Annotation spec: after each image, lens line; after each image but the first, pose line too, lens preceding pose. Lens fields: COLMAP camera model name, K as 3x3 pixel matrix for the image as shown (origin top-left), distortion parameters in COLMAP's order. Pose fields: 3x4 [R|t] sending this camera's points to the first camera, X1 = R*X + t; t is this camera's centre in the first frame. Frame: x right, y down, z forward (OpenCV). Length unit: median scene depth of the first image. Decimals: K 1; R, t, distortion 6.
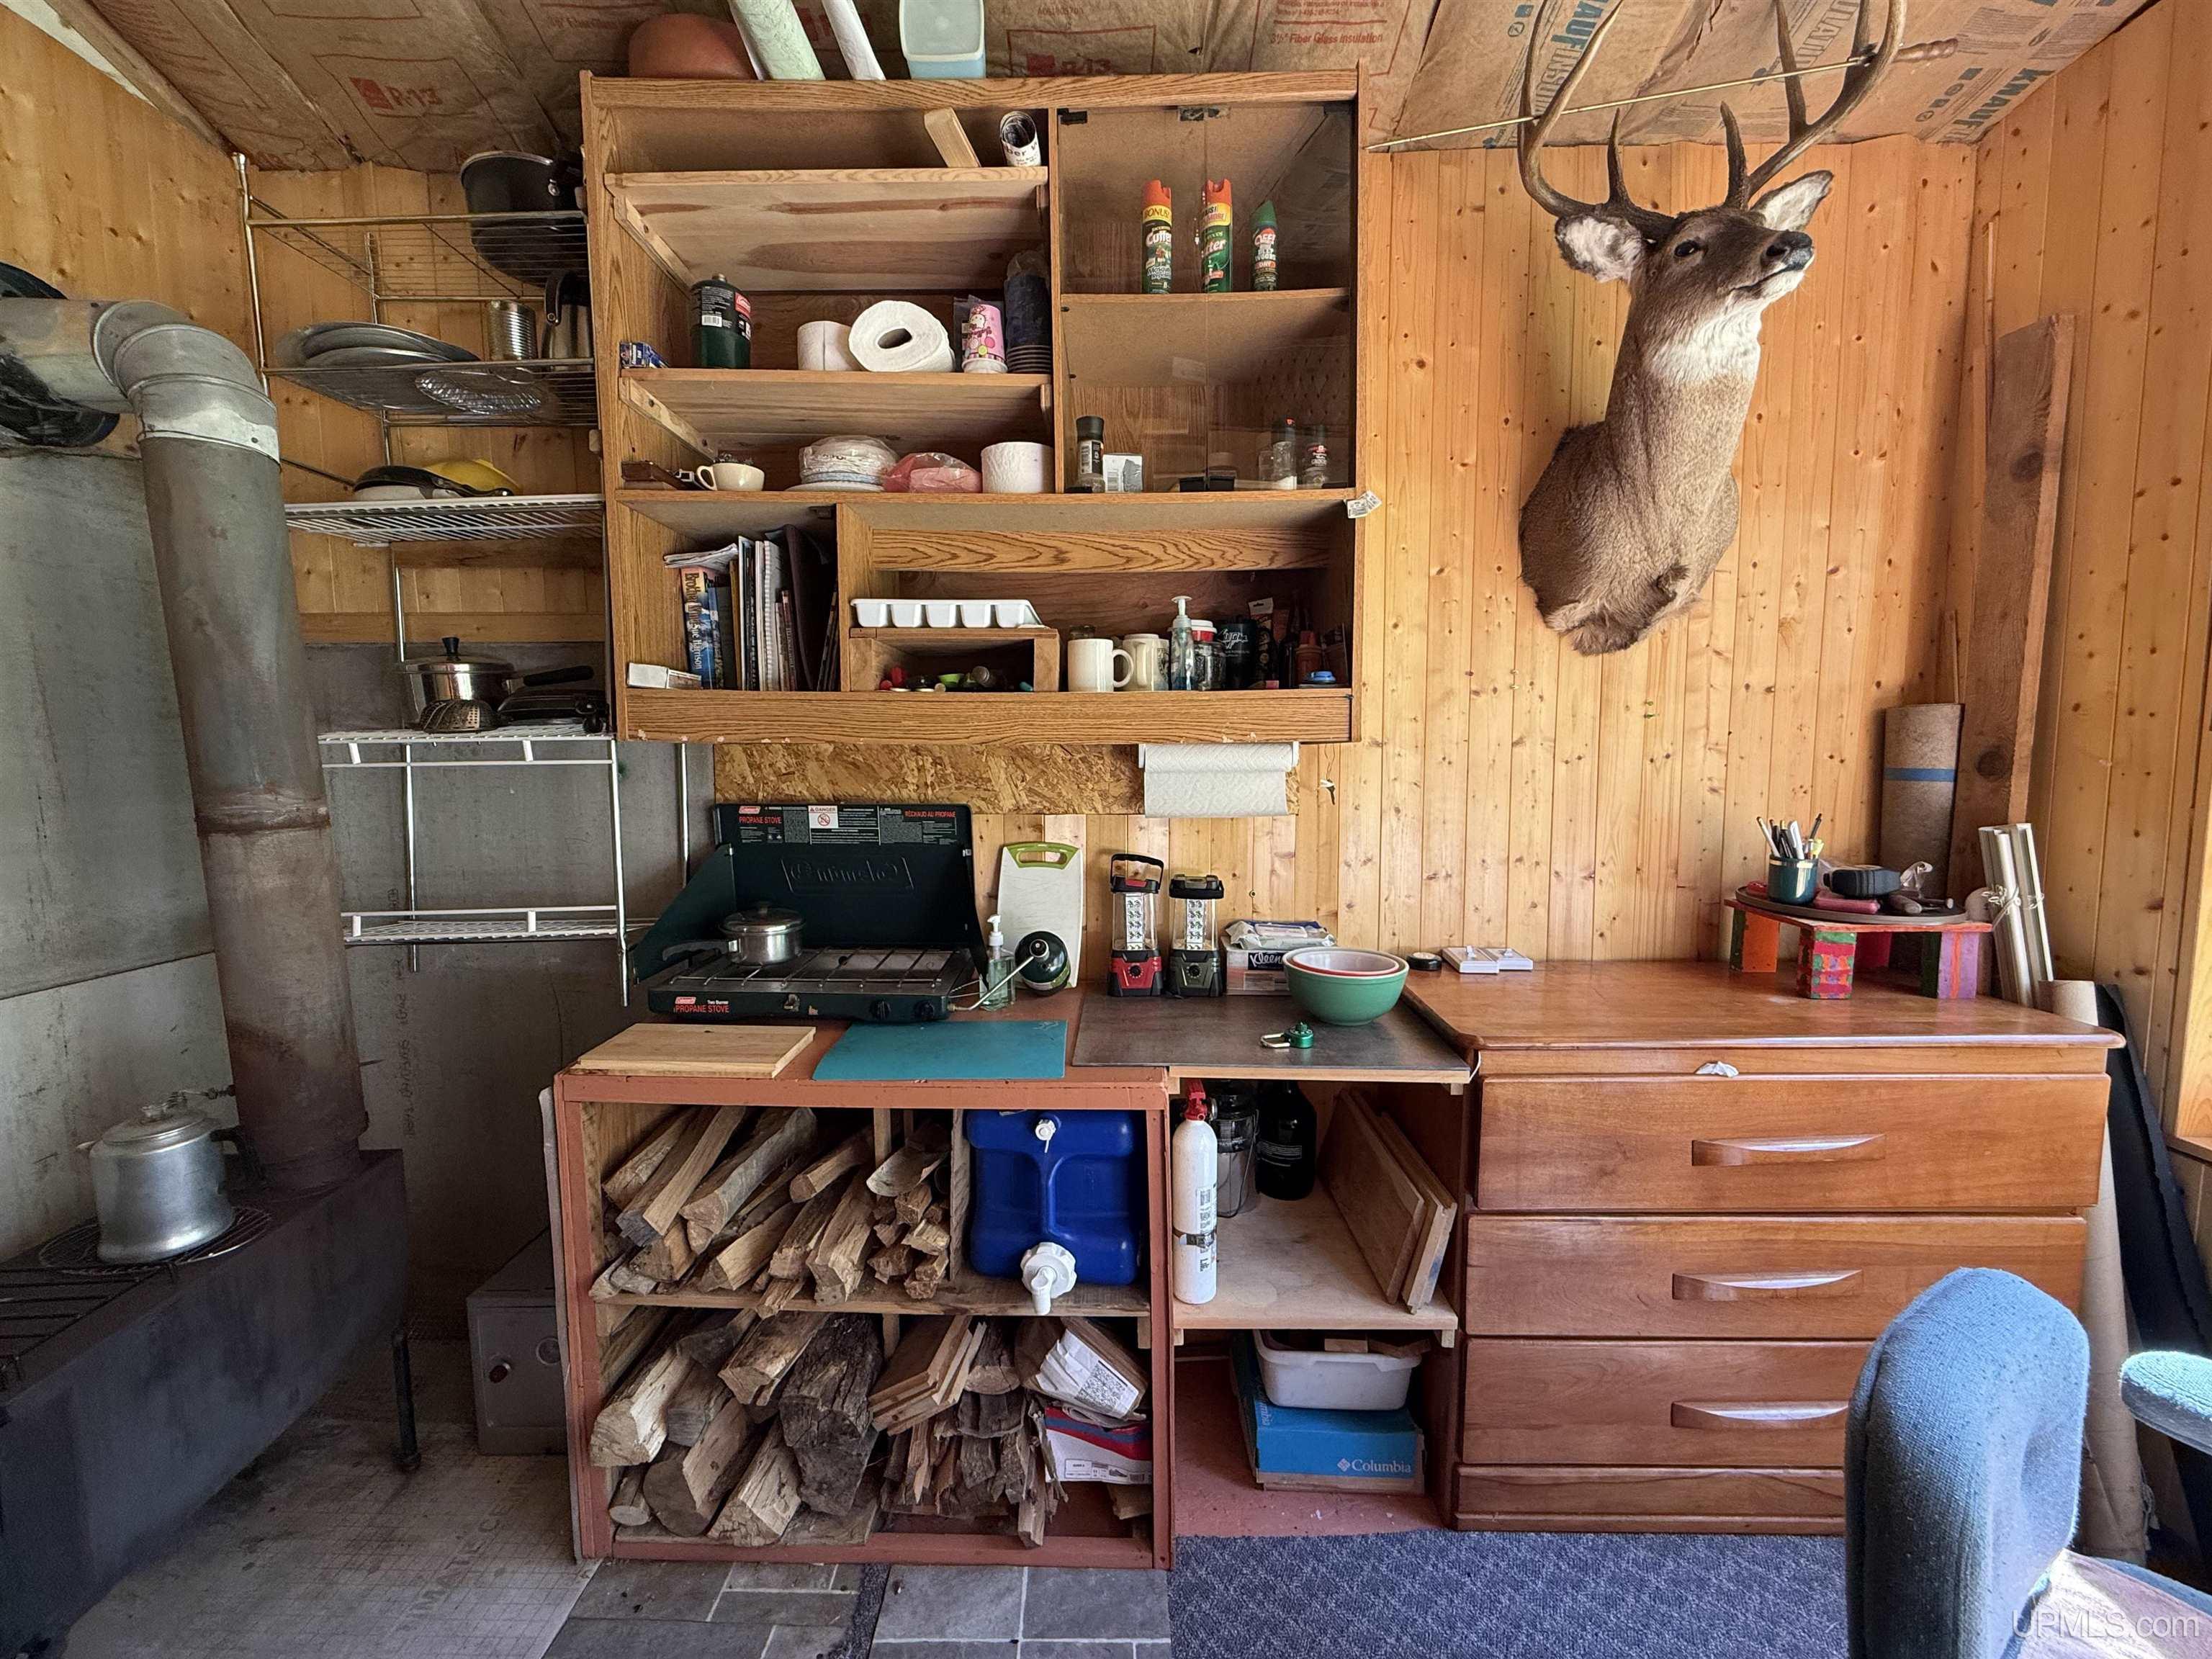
lens RADIAL K [[878.4, 0, 1101.4], [0, 878.4, 823.3], [0, 0, 1]] dist [-0.002687, 0.001082]
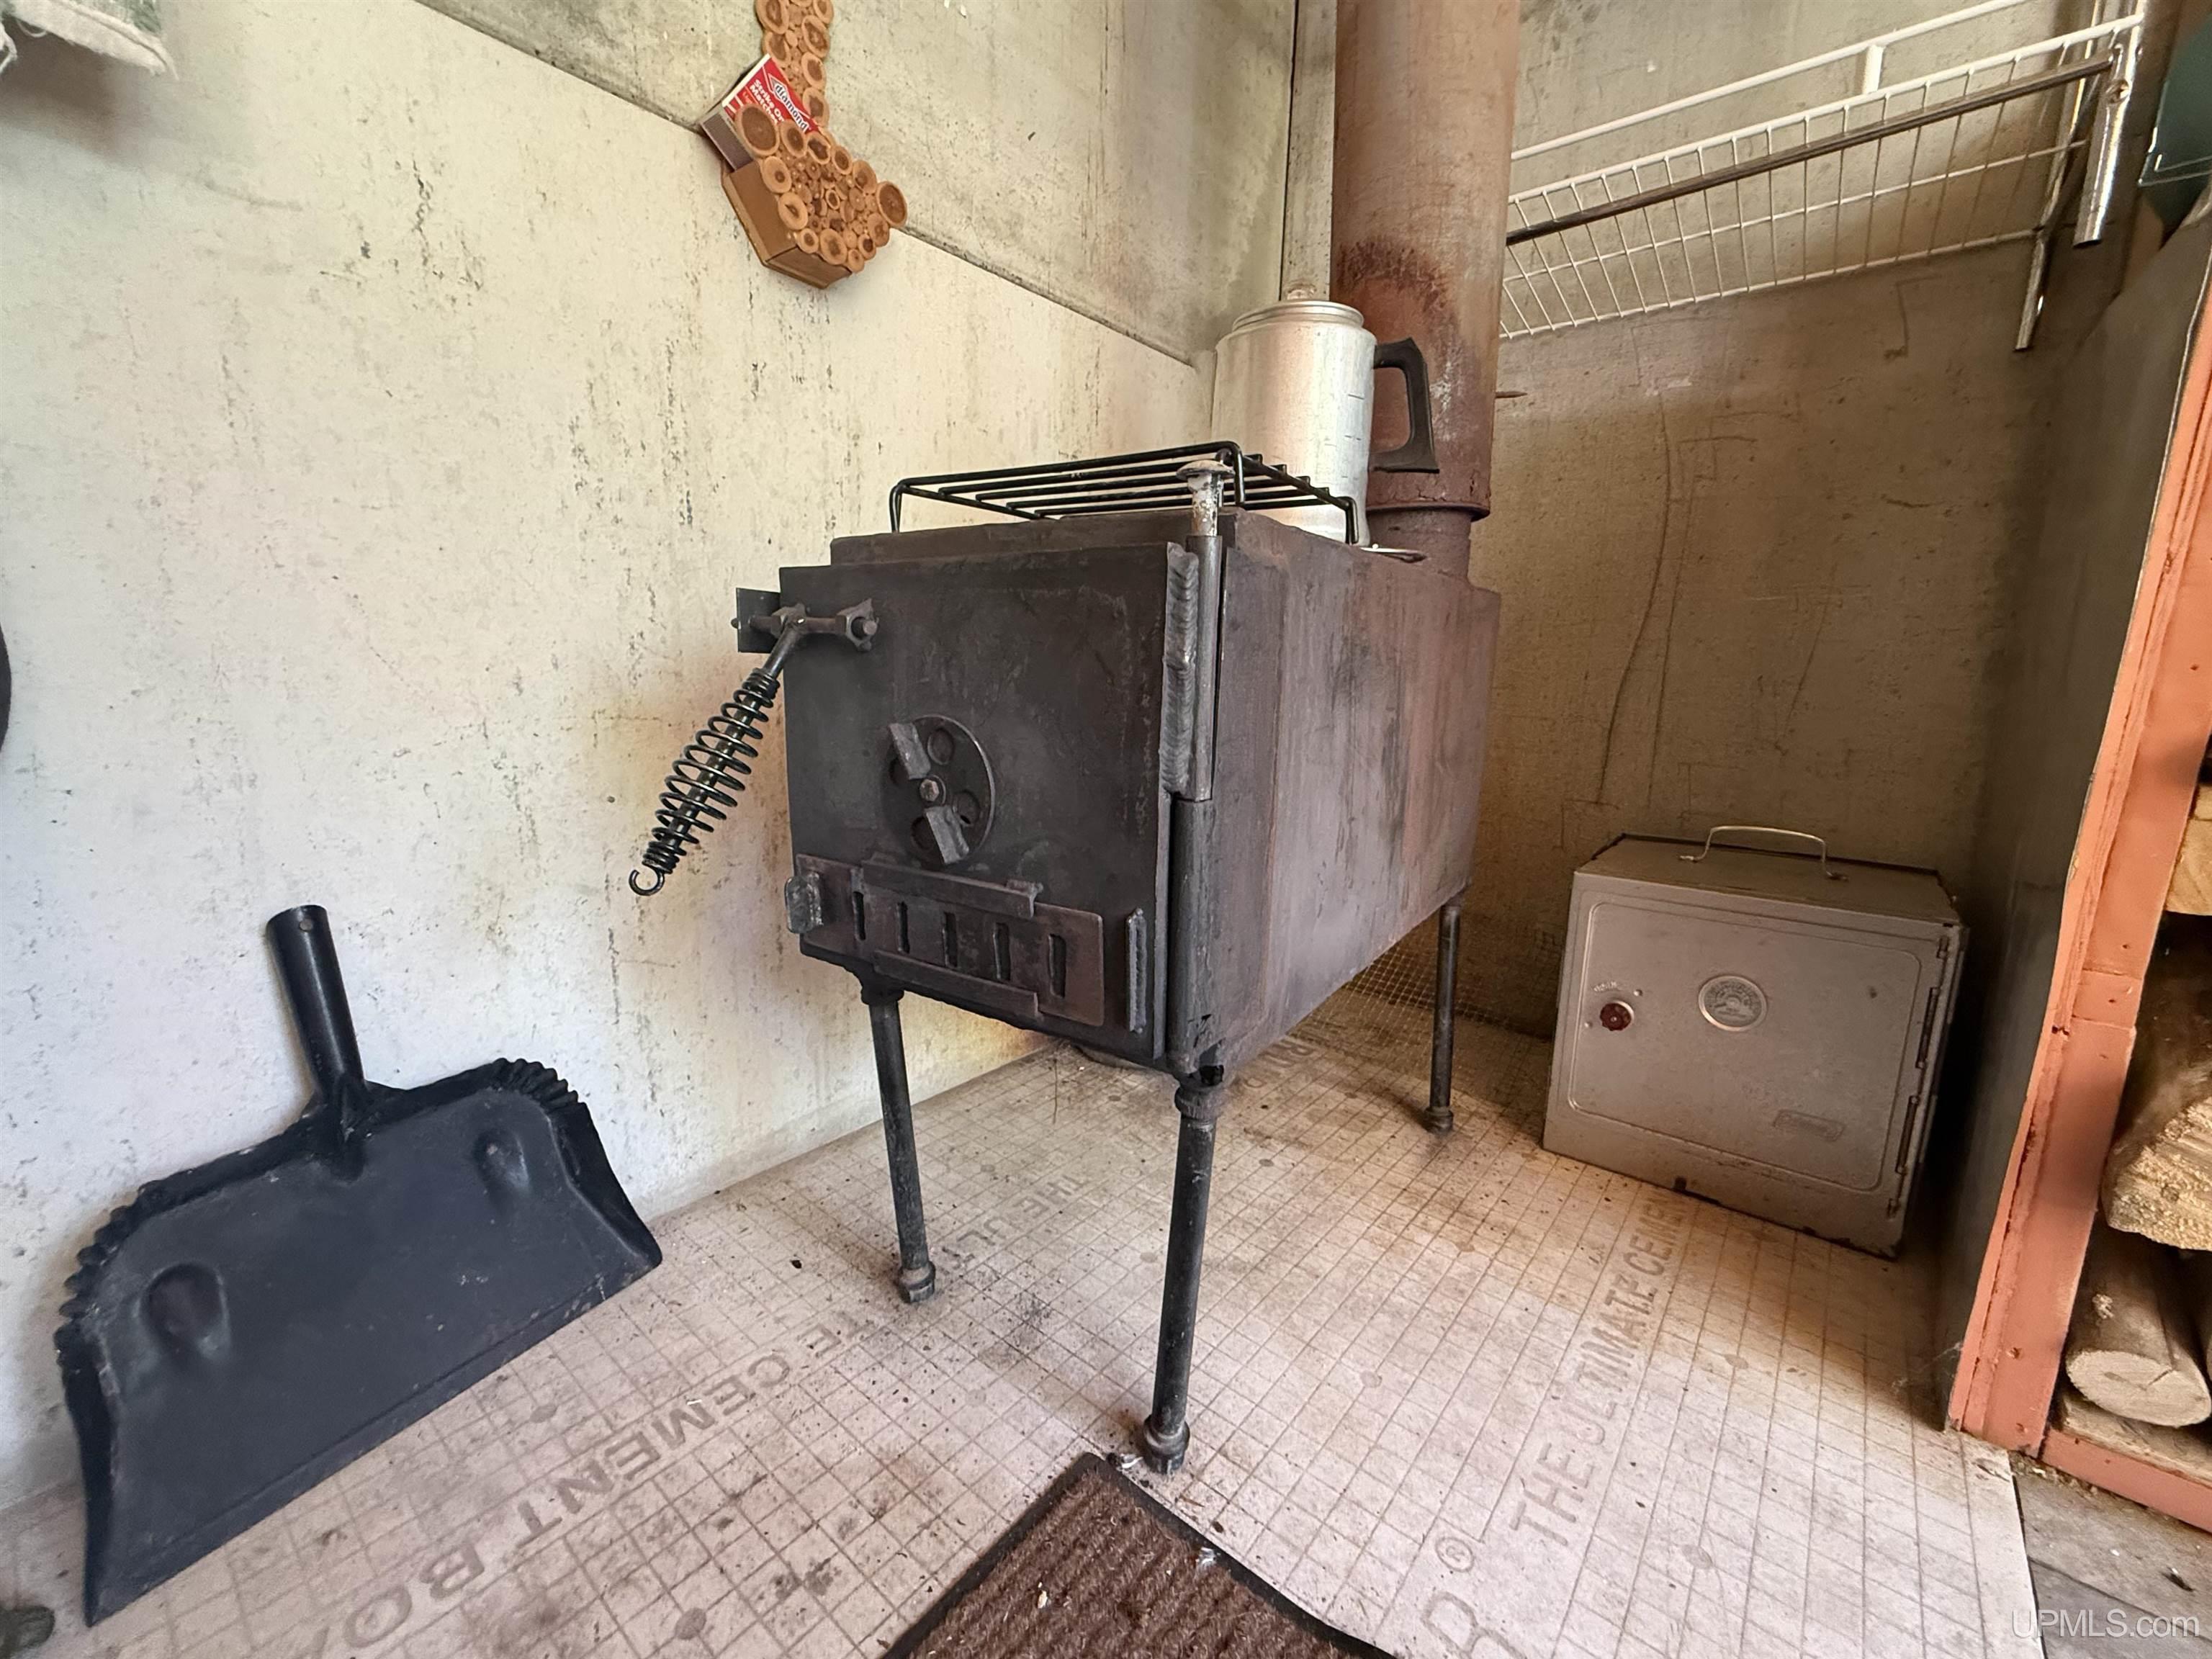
lens RADIAL K [[878.4, 0, 1101.2], [0, 878.4, 825.3], [0, 0, 1]] dist [-0.002687, 0.001082]
pose [[0.787133, 0.125334, -0.603915, -0.705883], [-0.082718, 0.991742, 0.098009, 0.544559], [0.611211, -0.027191, 0.791000, 0.417072]]
